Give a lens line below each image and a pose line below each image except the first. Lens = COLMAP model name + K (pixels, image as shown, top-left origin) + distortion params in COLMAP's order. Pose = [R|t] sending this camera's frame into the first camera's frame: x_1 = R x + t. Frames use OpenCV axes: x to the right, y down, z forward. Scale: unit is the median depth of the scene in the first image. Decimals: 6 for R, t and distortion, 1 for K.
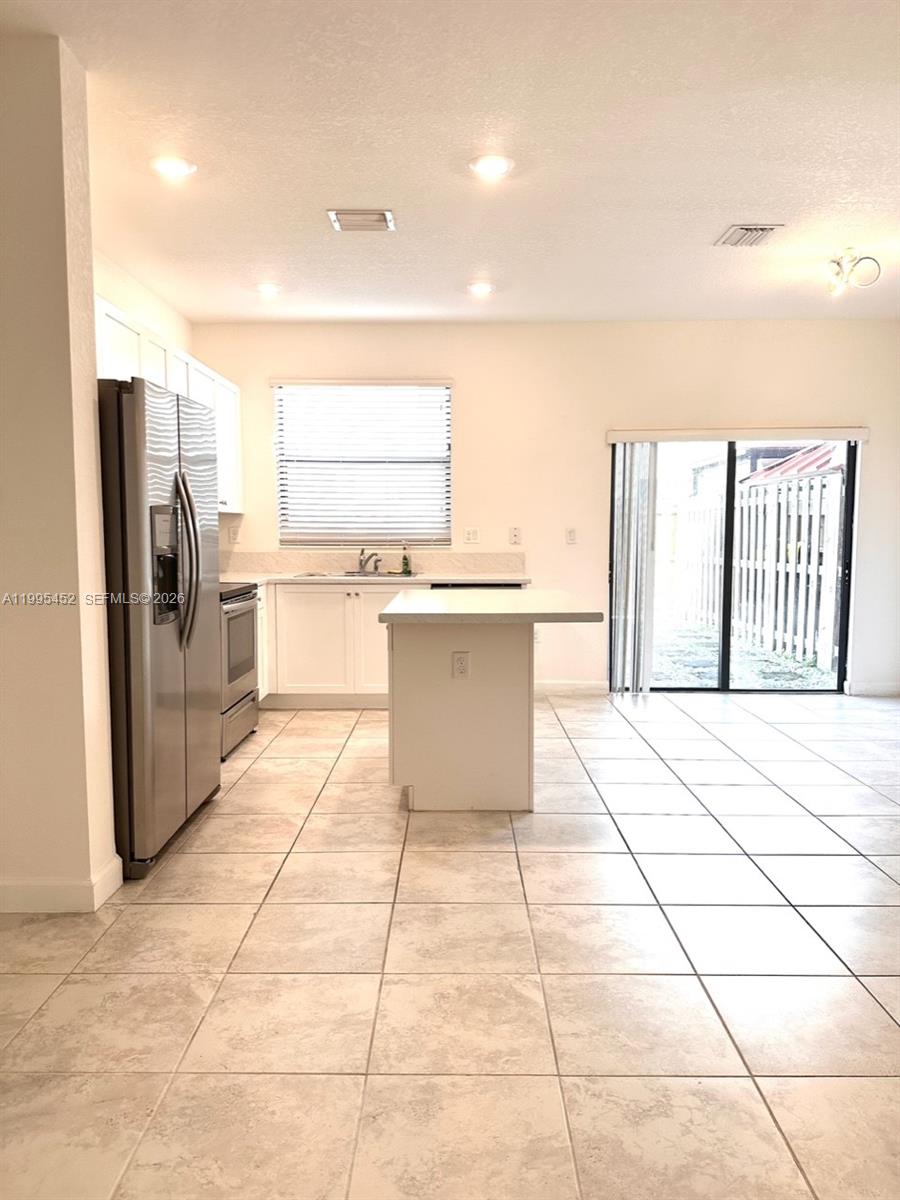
lens RADIAL K [[837.6, 0, 445.0], [0, 837.6, 607.2], [0, 0, 1]] dist [0.077048, -0.084746]
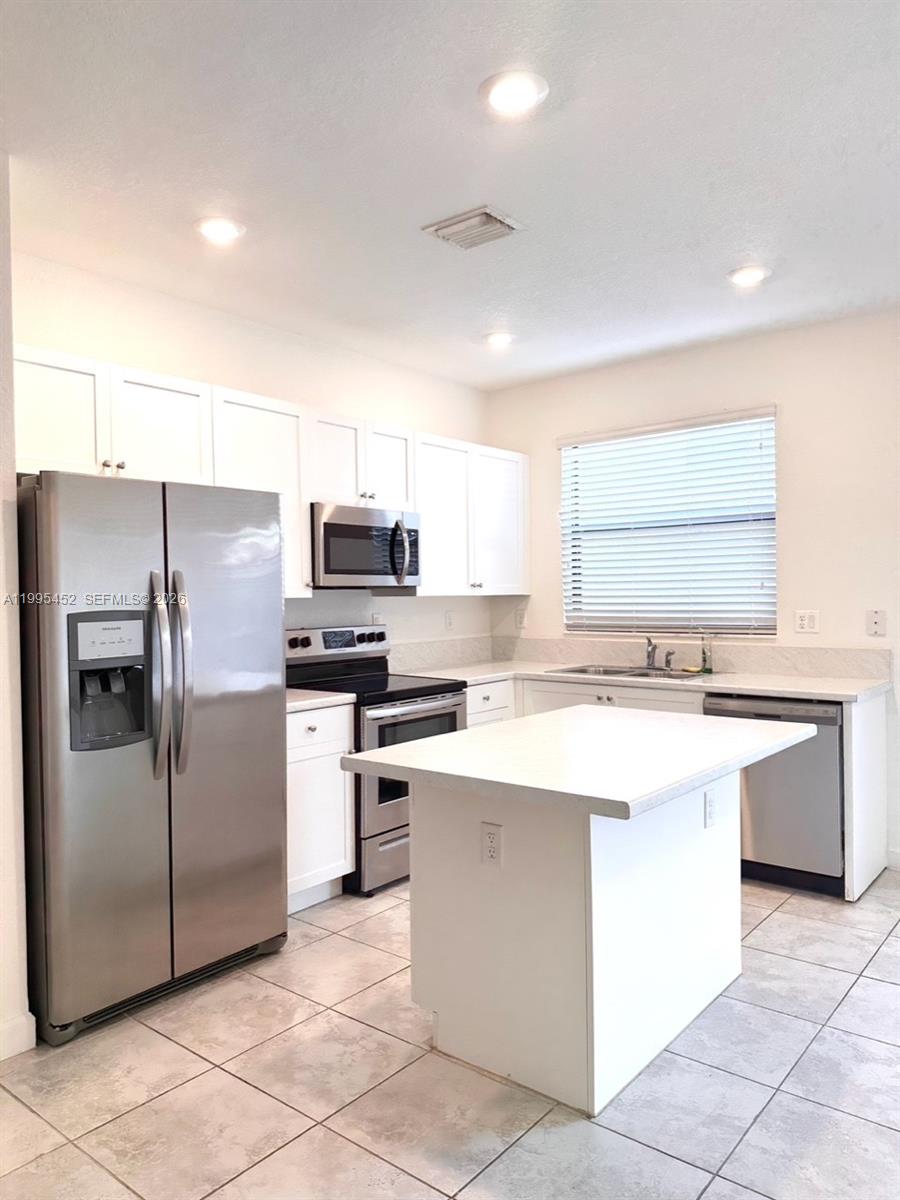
lens RADIAL K [[836.8, 0, 441.6], [0, 836.8, 603.3], [0, 0, 1]] dist [0.095220, -0.120080]
pose [[0.777559, -0.003165, -0.628802, 0.365601], [-0.044393, 0.997216, -0.059914, -0.069515], [0.627241, 0.074501, 0.775254, 0.407865]]
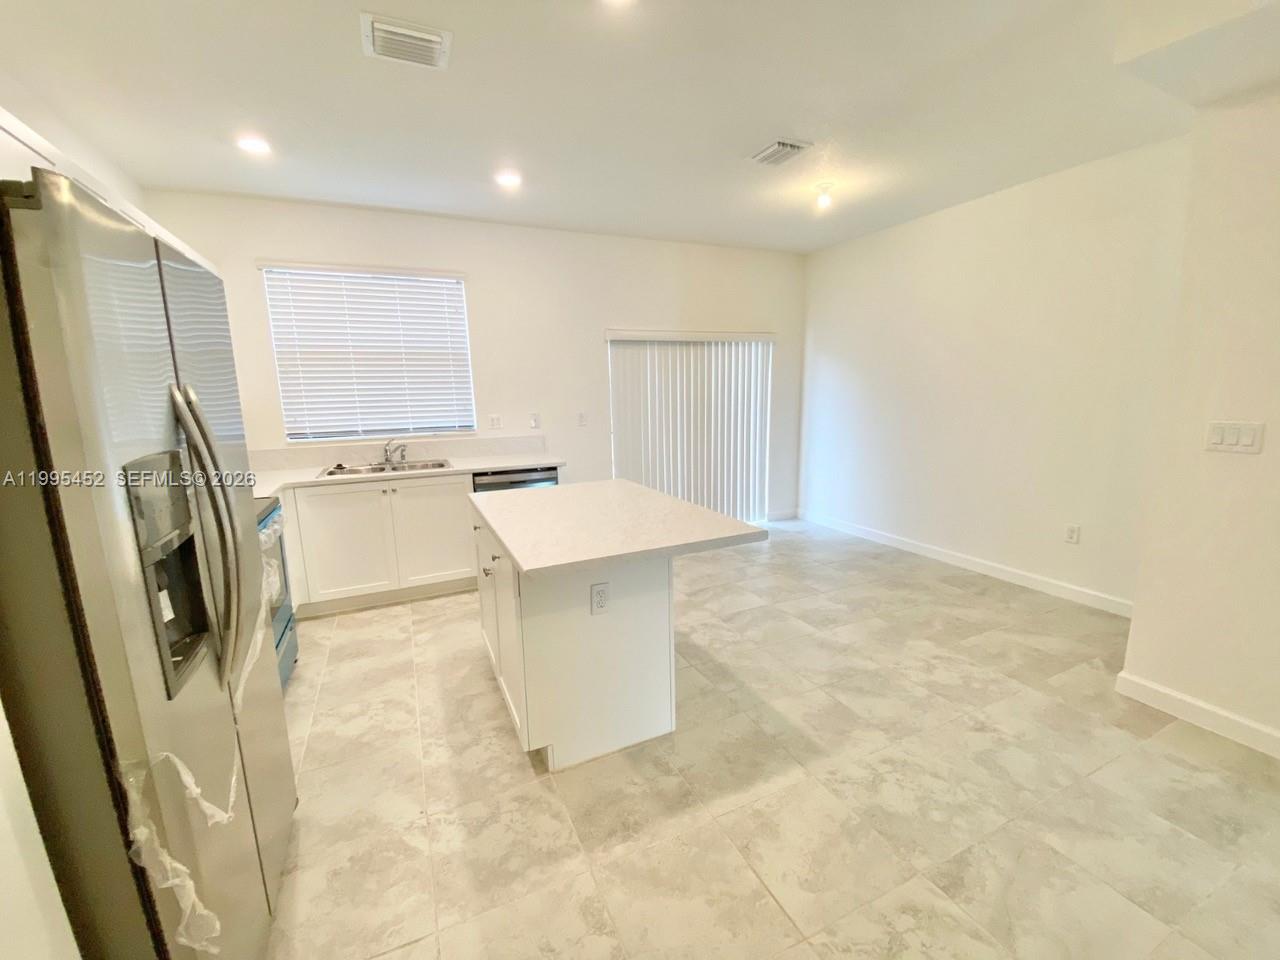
lens RADIAL K [[525.2, 0, 632.4], [0, 525.2, 486.6], [0, 0, 1]] dist [0.023667, -0.020424]
pose [[0.905446, -0.093807, 0.413967, -0.149032], [0.057498, 0.993391, 0.099344, -0.090334], [-0.420550, -0.066148, 0.904855, 0.453297]]
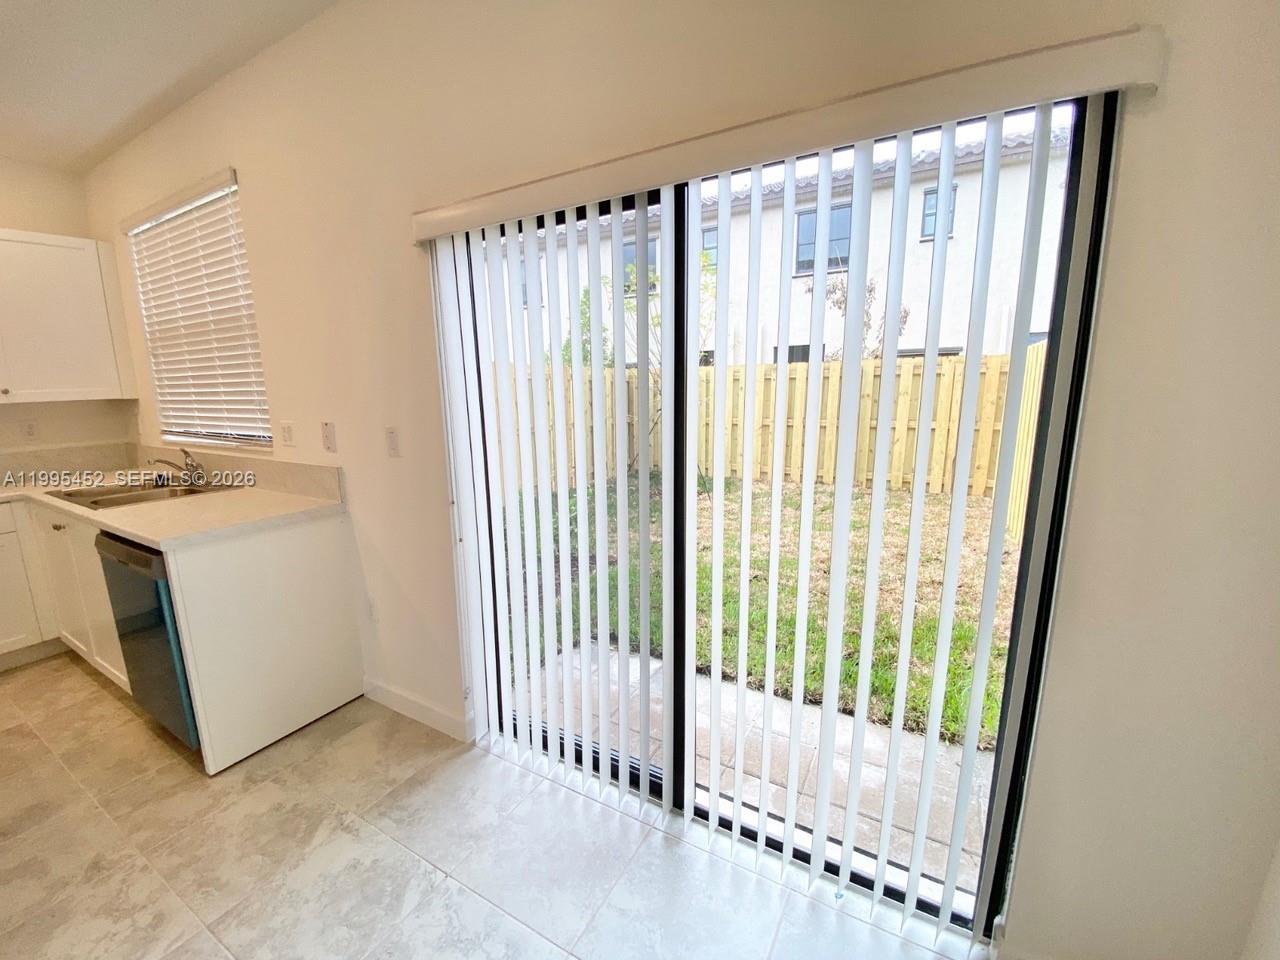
lens RADIAL K [[527.1, 0, 632.1], [0, 527.1, 480.8], [0, 0, 1]] dist [0.027179, -0.023244]
pose [[0.863868, 0.074355, -0.498200, 0.679147], [-0.026967, 0.994454, 0.101660, -0.149067], [0.502996, -0.074386, 0.861082, 1.213661]]
